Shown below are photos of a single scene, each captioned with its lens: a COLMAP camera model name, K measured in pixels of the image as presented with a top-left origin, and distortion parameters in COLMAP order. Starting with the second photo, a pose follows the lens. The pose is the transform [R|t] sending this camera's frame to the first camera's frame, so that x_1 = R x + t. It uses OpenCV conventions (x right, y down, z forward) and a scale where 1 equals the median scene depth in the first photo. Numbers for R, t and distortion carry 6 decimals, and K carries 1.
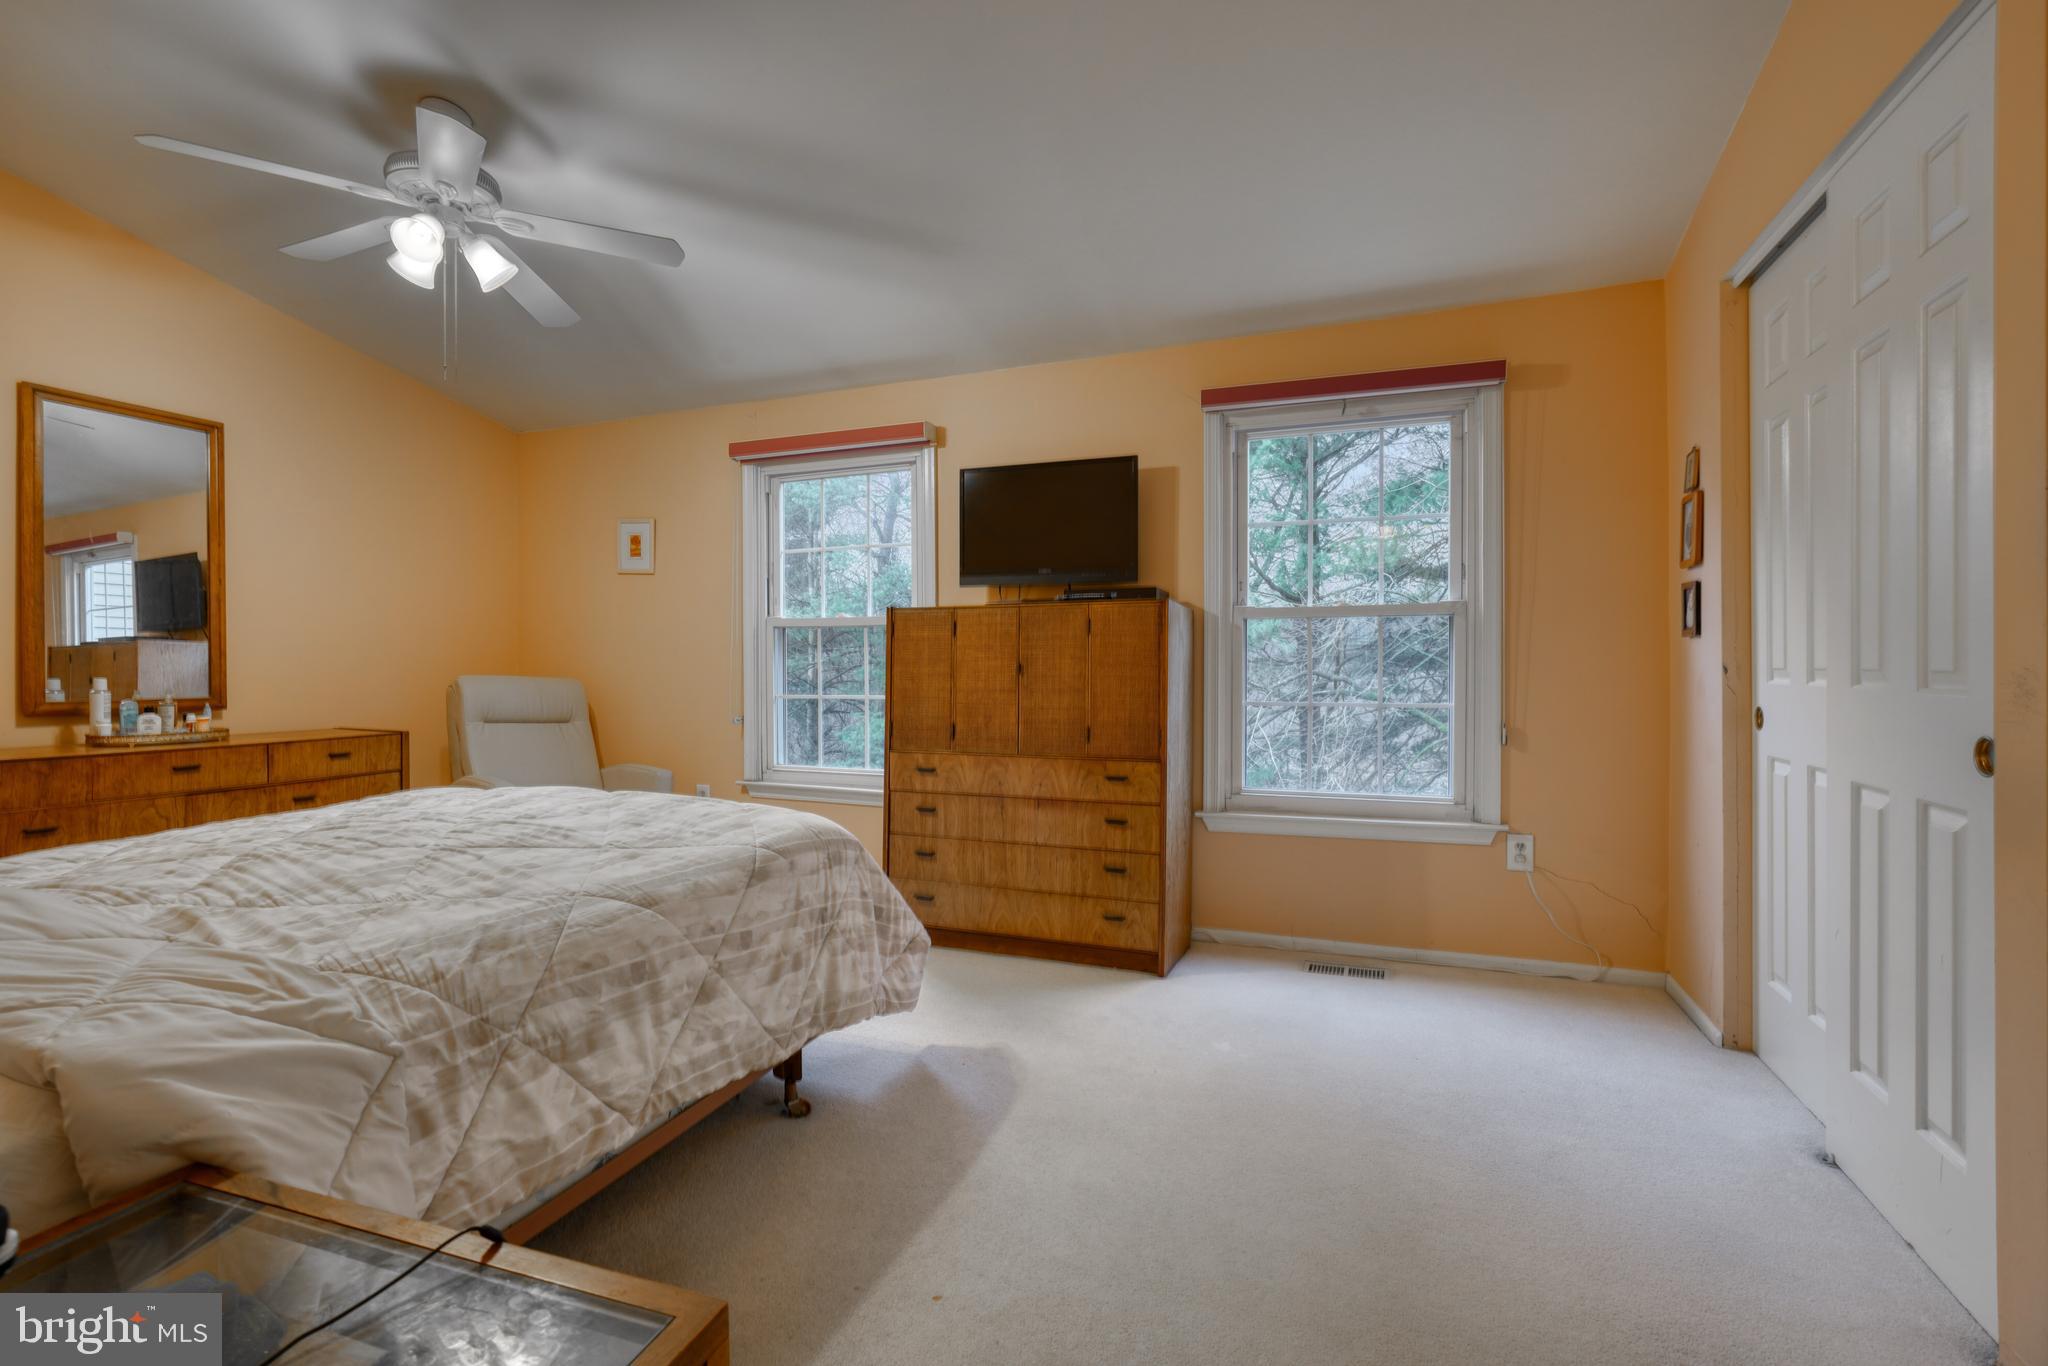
lens RADIAL K [[924.1, 0, 1004.5], [0, 924.1, 662.5], [0, 0, 1]] dist [-0.003751, 0.001012]
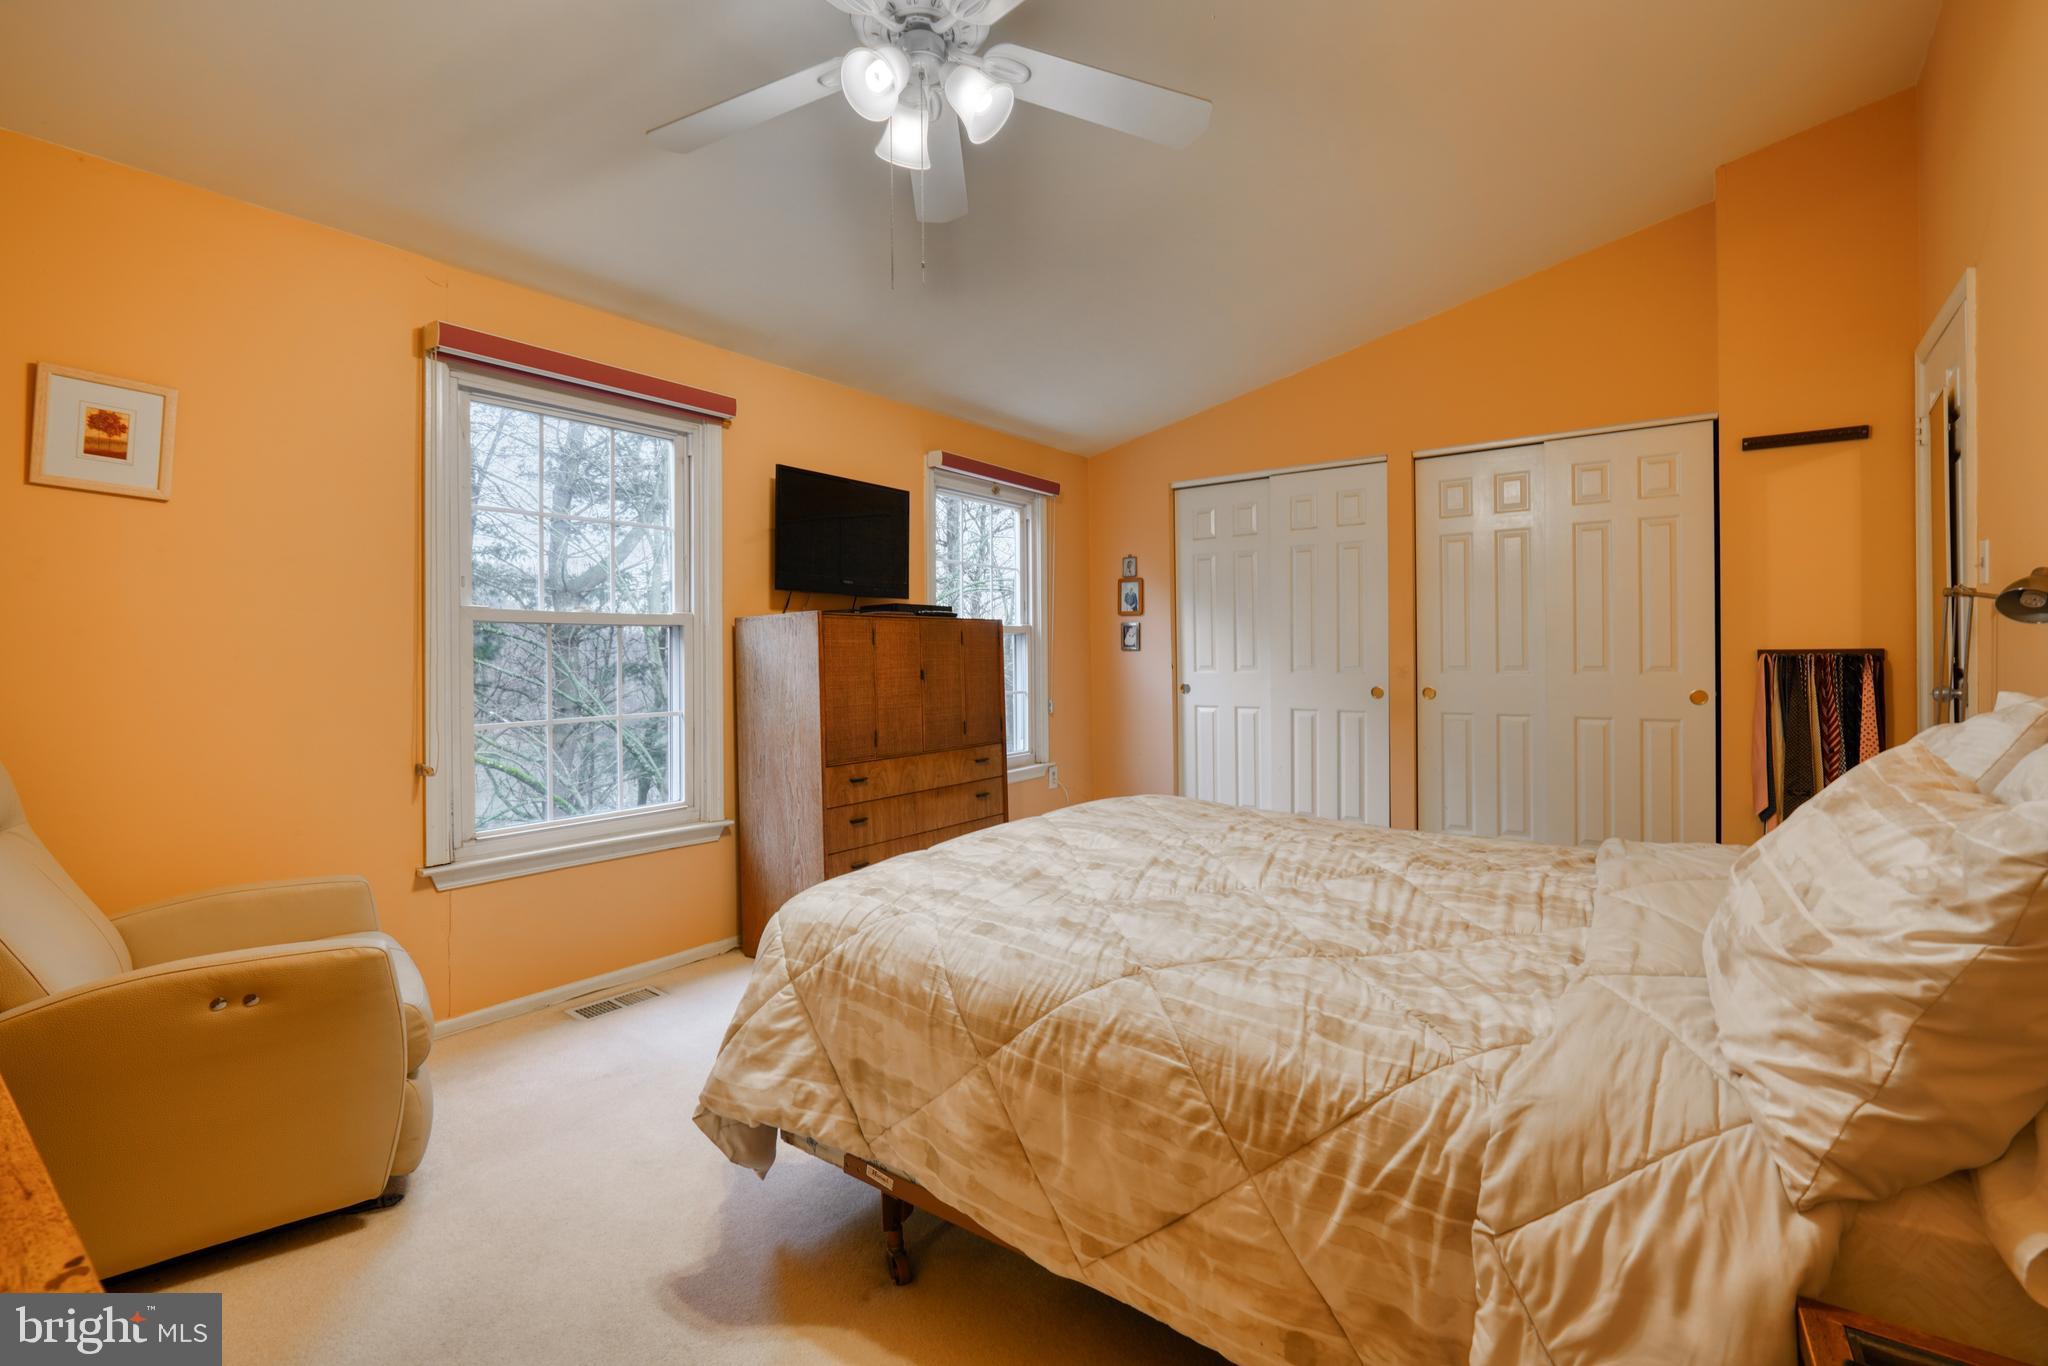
lens RADIAL K [[924.1, 0, 1004.5], [0, 924.1, 662.5], [0, 0, 1]] dist [-0.003751, 0.001012]
pose [[0.255412, -0.009730, 0.966783, -0.997743], [0.006703, 0.999943, 0.008293, -0.016158], [-0.966809, 0.004362, 0.255463, 0.602743]]
